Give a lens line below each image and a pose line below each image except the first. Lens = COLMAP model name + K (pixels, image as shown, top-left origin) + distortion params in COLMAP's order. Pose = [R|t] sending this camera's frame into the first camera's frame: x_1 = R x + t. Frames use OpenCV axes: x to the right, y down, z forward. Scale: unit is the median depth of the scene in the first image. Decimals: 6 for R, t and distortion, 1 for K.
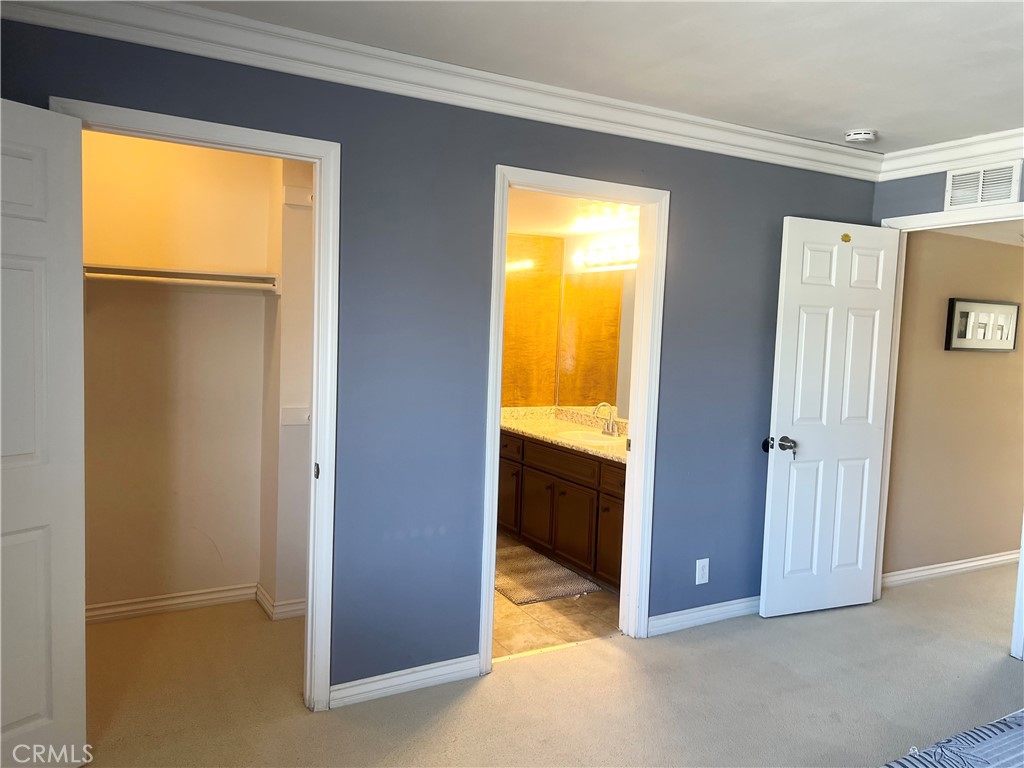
lens RADIAL K [[776.3, 0, 511.2], [0, 776.3, 380.8], [0, 0, 1]] dist [0.080812, -0.077187]
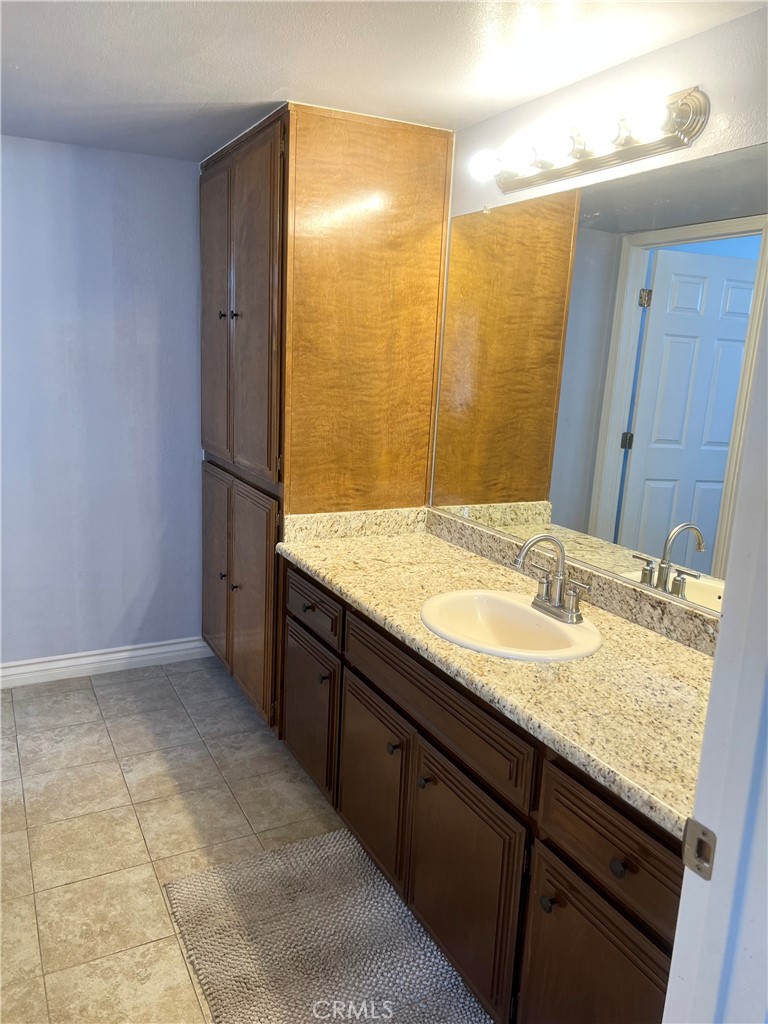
lens RADIAL K [[776.3, 0, 387.0], [0, 776.3, 517.7], [0, 0, 1]] dist [0.080812, -0.077187]
pose [[0.999663, 0.012101, -0.022971, 0.043328], [-0.008612, 0.989199, 0.146326, -0.031326], [0.024494, -0.146079, 0.988970, 0.524618]]
